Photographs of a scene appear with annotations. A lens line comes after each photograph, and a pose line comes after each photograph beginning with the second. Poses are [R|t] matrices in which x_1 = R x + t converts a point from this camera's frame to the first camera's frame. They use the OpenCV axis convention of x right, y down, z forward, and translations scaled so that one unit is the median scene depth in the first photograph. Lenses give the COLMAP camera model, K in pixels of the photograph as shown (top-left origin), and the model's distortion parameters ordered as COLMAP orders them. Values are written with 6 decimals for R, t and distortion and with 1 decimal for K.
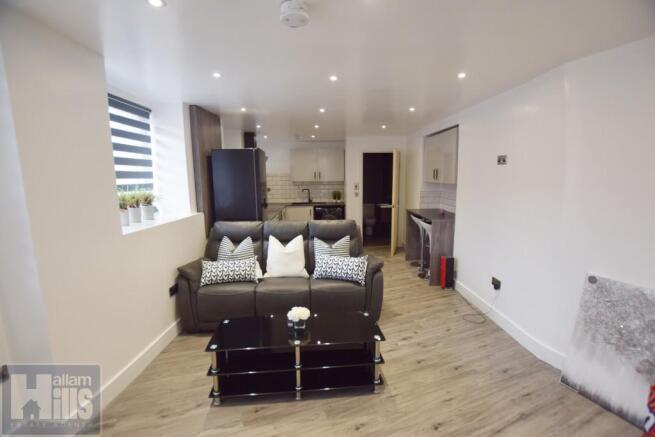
lens RADIAL K [[289.9, 0, 329.5], [0, 289.9, 218.8], [0, 0, 1]] dist [-0.028121, 0.000513]
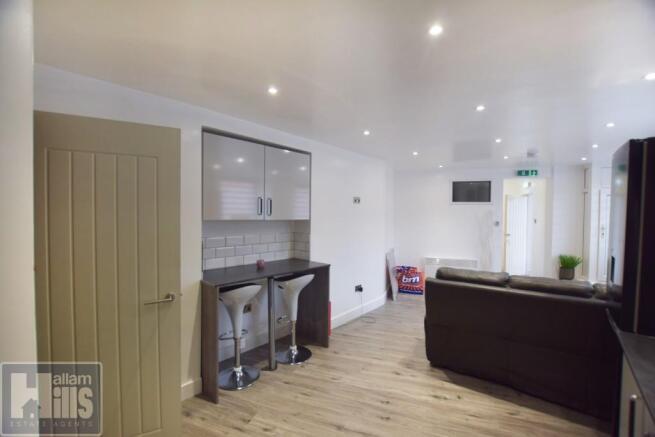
lens RADIAL K [[289.9, 0, 329.5], [0, 289.9, 218.8], [0, 0, 1]] dist [-0.028121, 0.000513]
pose [[-0.736784, -0.011572, 0.676029, -0.237094], [0.091589, 0.988929, 0.116749, -0.265993], [-0.669896, 0.147936, -0.727568, 1.937879]]
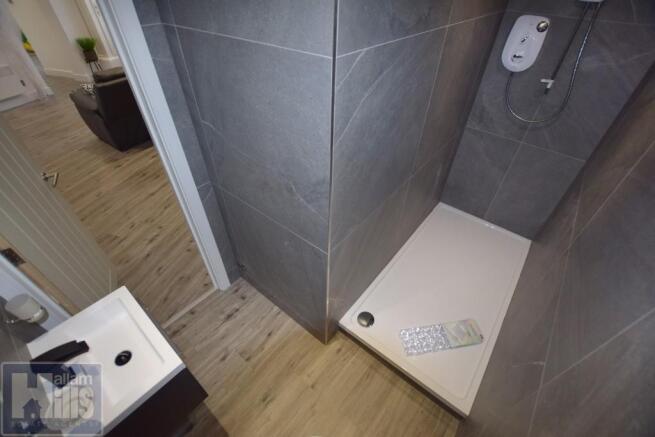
lens RADIAL K [[289.9, 0, 329.5], [0, 289.9, 218.8], [0, 0, 1]] dist [-0.028121, 0.000513]
pose [[-0.665451, 0.495656, -0.558122, 0.357084], [-0.119029, 0.667680, 0.734871, -0.491930], [0.736890, 0.555454, -0.385310, 2.426470]]
